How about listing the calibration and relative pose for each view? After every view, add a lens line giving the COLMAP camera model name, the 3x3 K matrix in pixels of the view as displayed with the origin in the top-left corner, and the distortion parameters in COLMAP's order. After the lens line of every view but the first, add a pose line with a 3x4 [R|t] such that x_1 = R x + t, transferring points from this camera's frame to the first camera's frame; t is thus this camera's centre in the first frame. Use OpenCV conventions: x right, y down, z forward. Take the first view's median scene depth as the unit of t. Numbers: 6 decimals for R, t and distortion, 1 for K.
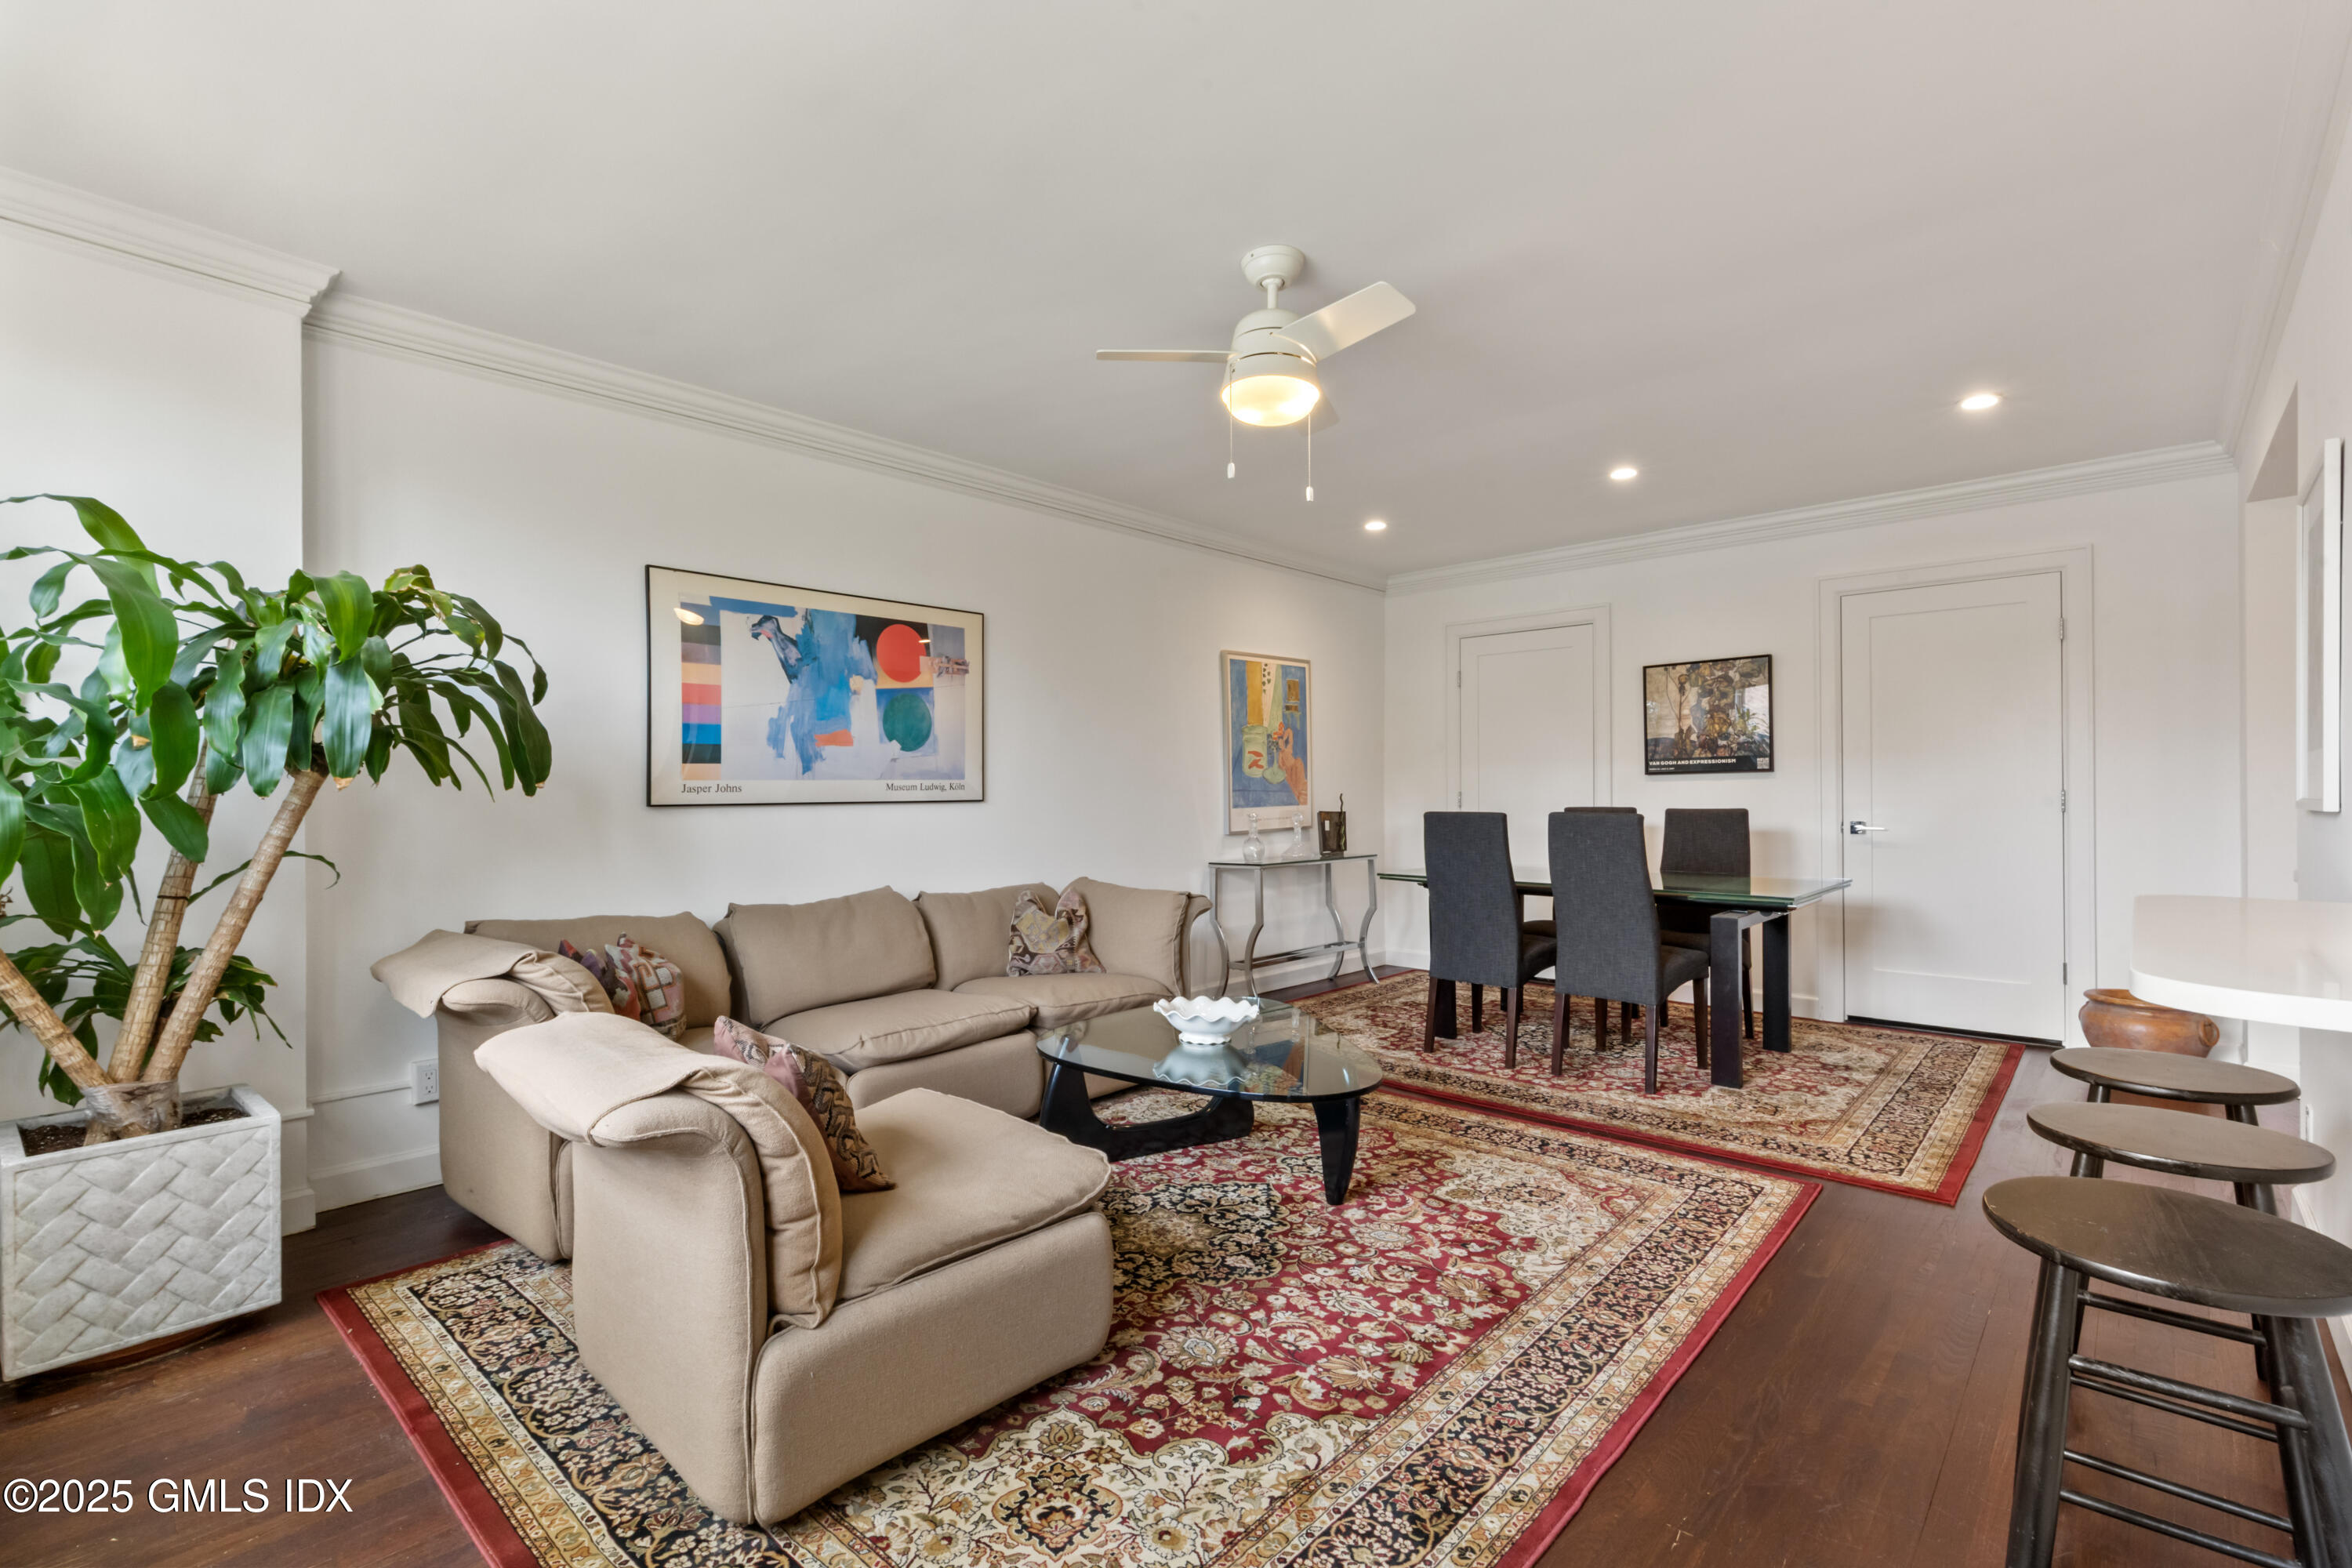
lens RADIAL K [[1063.5, 0, 1161.7], [0, 1063.5, 787.2], [0, 0, 1]] dist [0.005244, -0.000627]
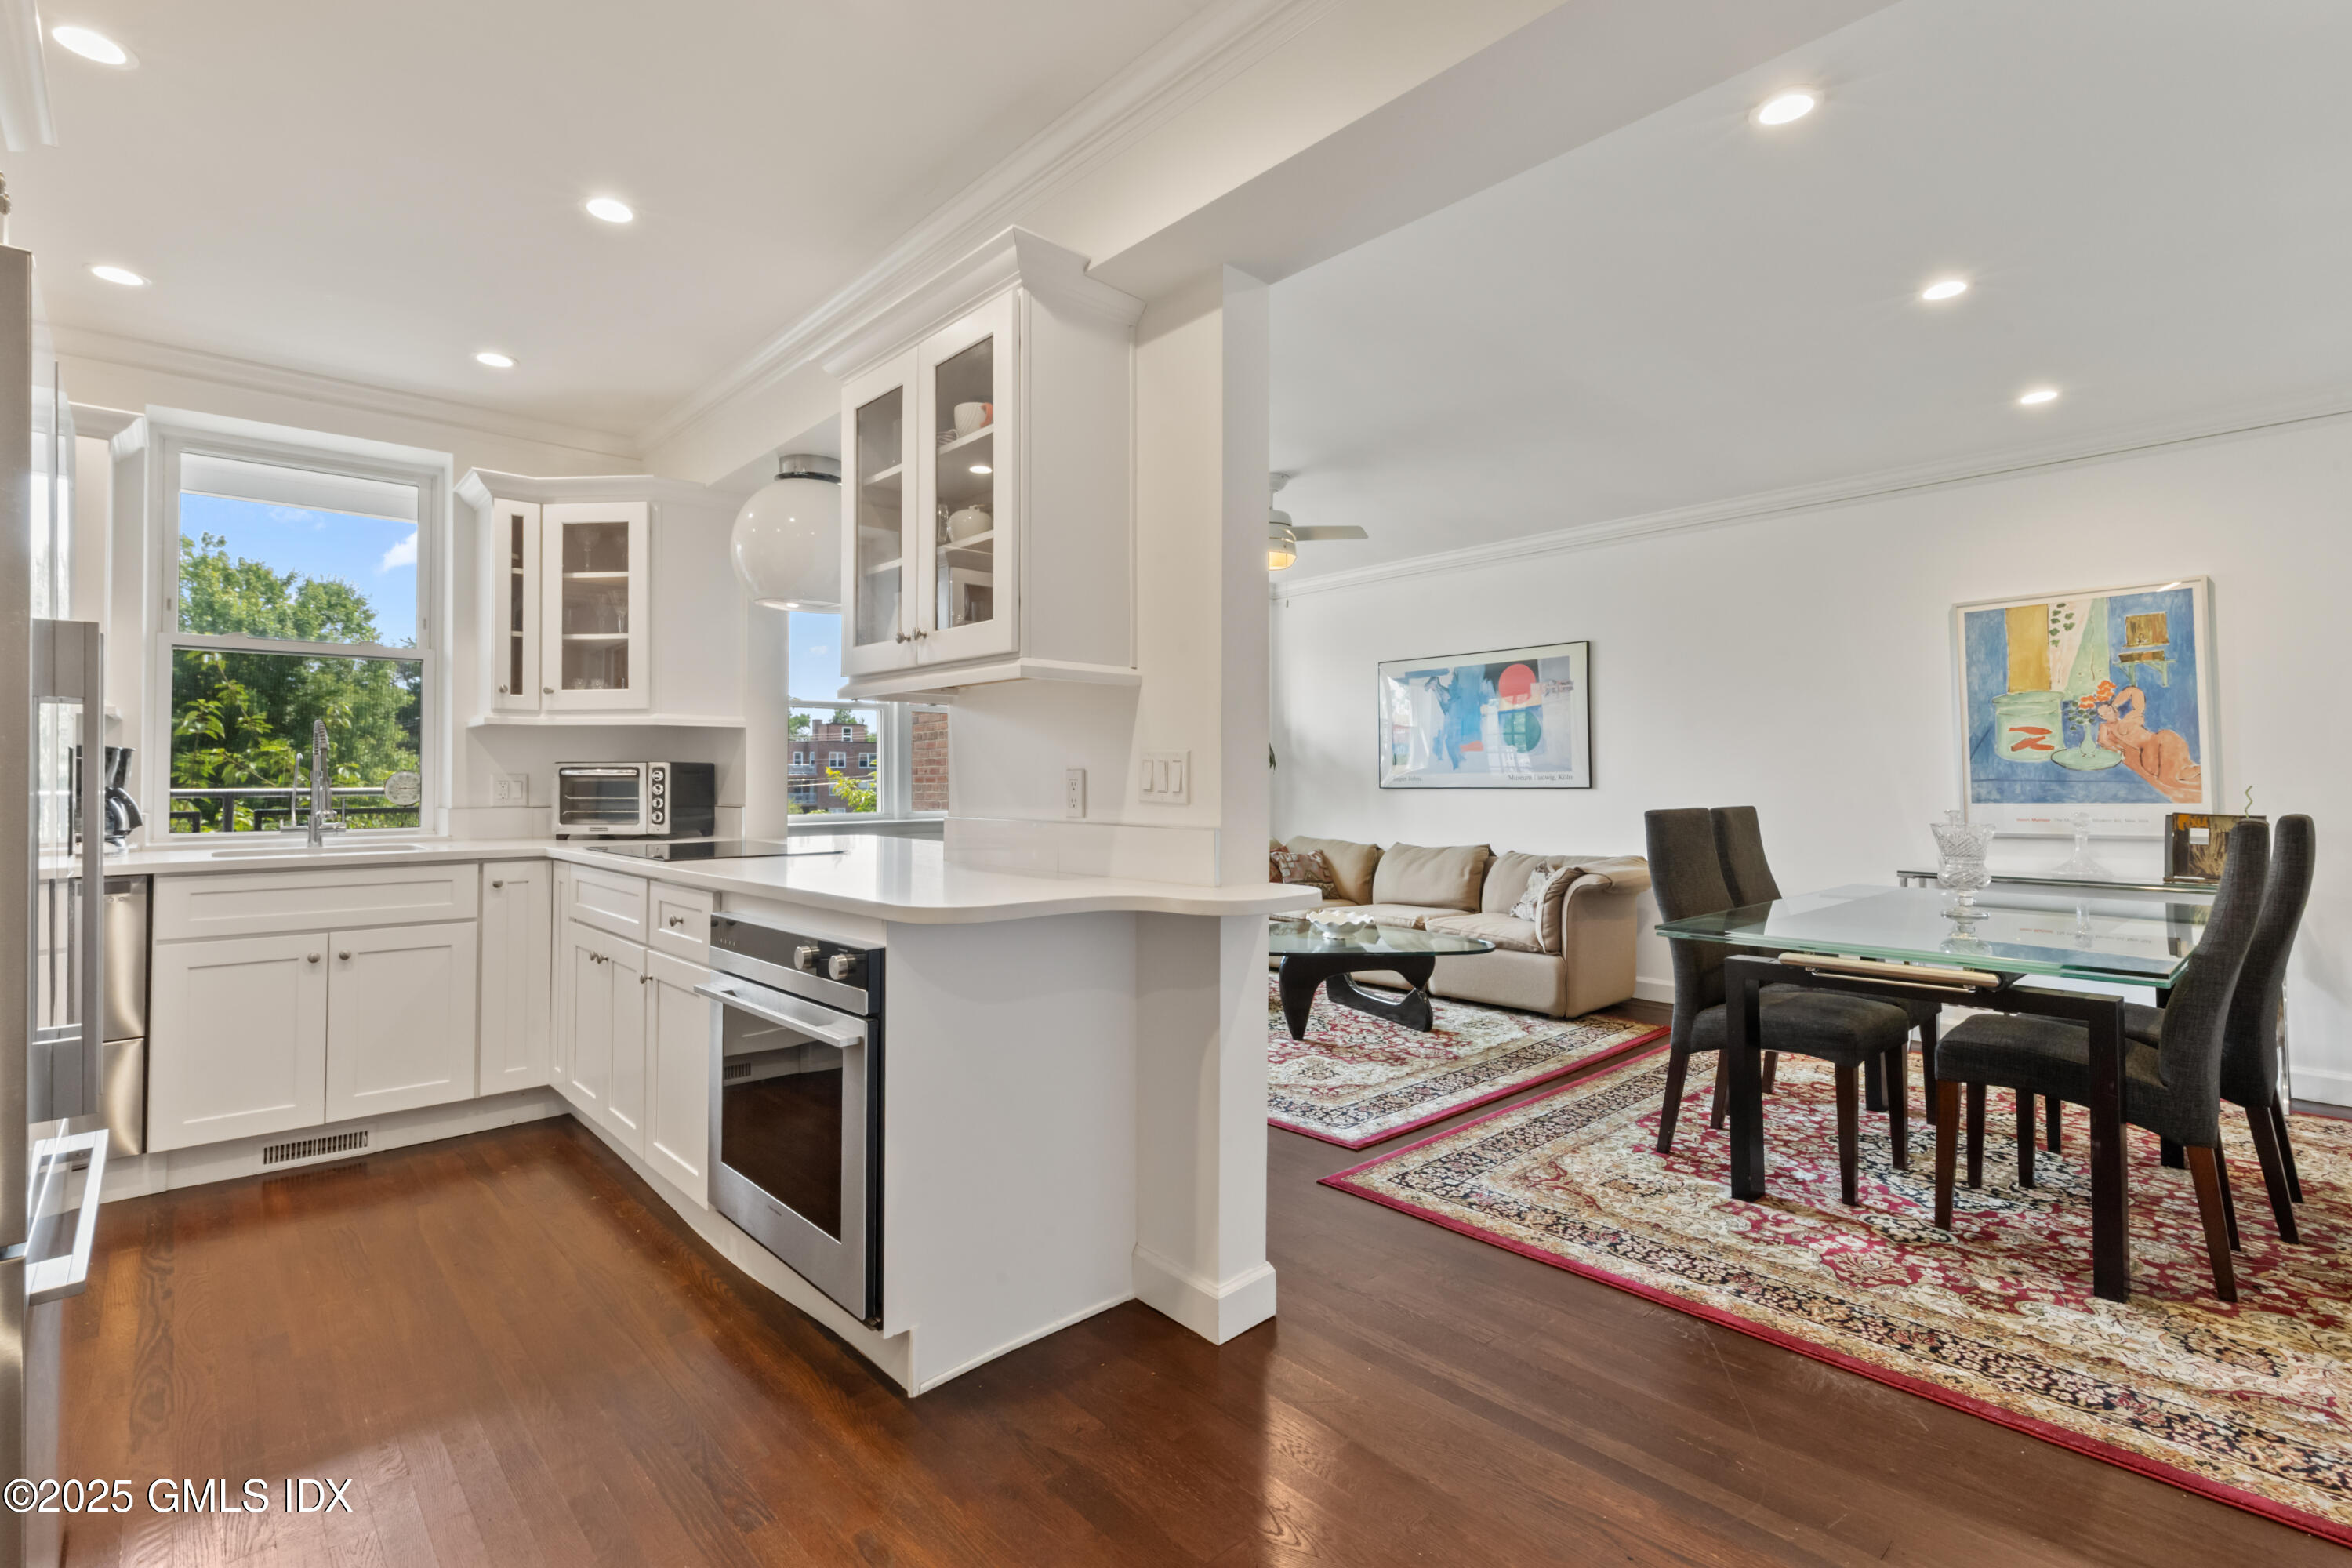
lens RADIAL K [[1075.7, 0, 1156.7], [0, 1075.7, 751.6], [0, 0, 1]] dist [0.000776, -0.000524]
pose [[-0.087923, -0.023252, -0.995856, 1.605433], [0.006070, 0.999696, -0.023877, -0.004465], [0.996109, -0.008145, -0.087755, 0.830944]]
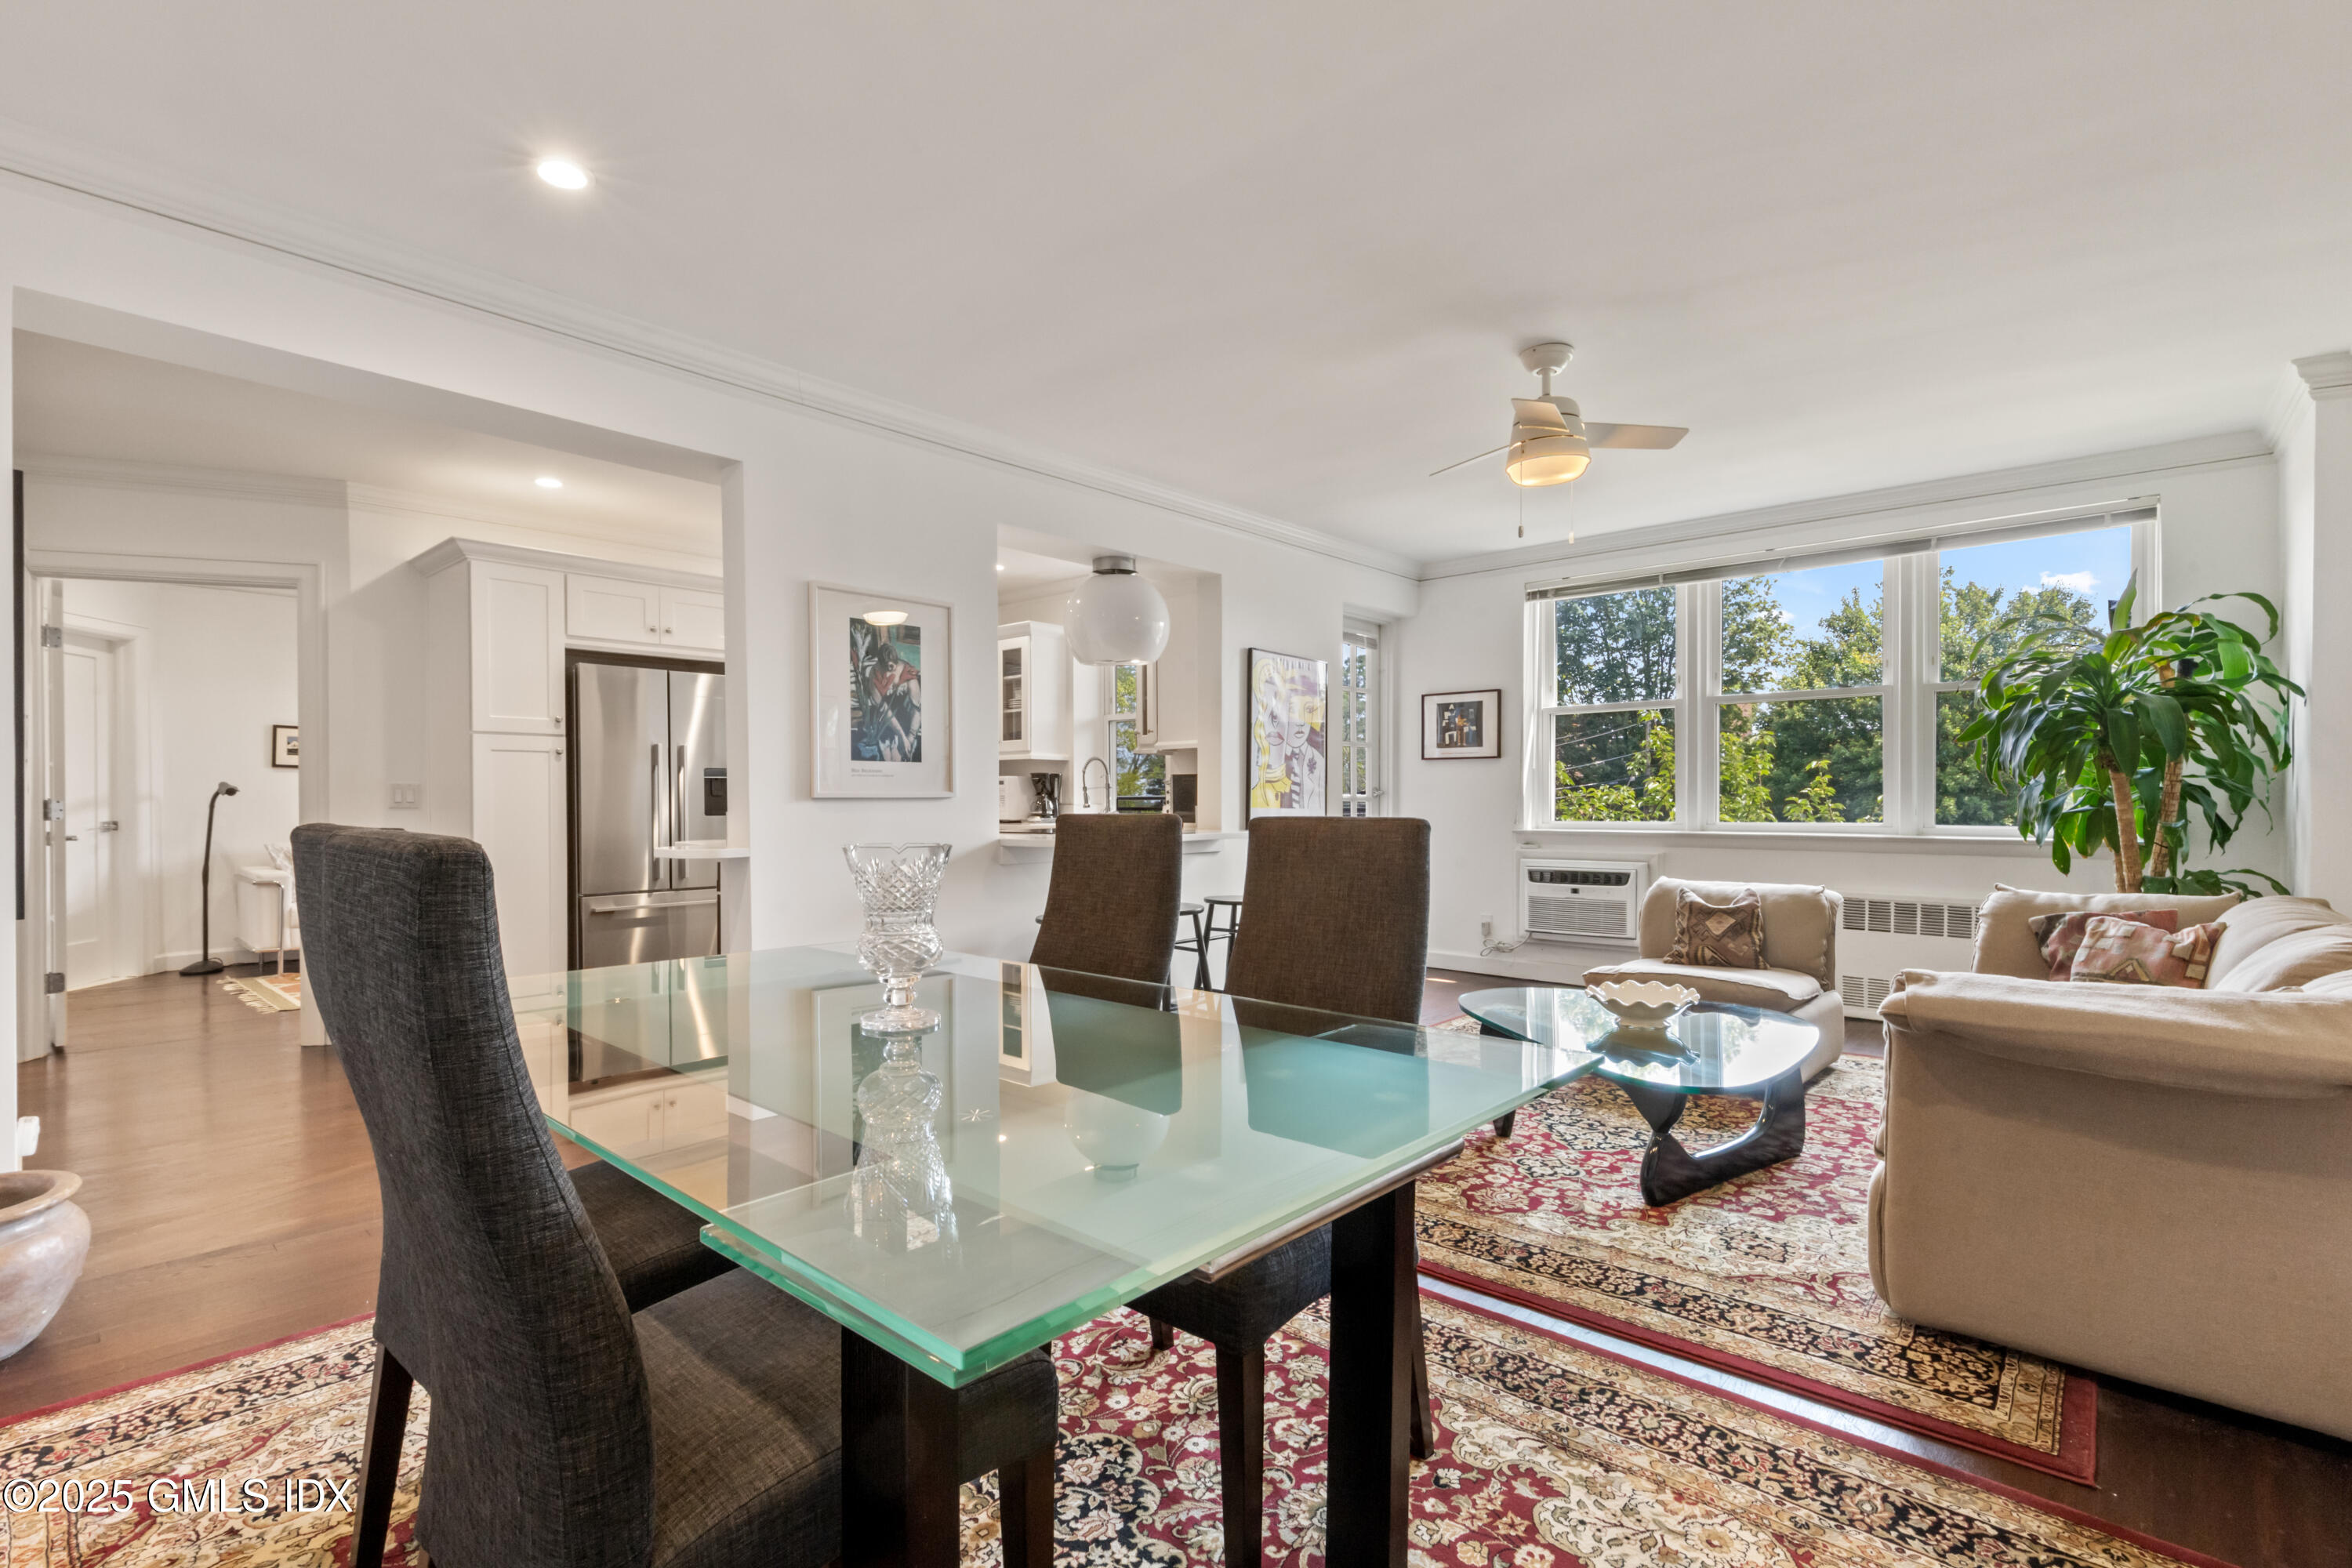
lens RADIAL K [[1072.7, 0, 1161.9], [0, 1072.7, 796.7], [0, 0, 1]] dist [0.001768, 0.000142]
pose [[-0.999981, 0.004775, -0.003856, 0.480795], [0.004796, 0.999974, -0.005358, 0.021933], [0.003830, -0.005376, -0.999978, 1.936236]]
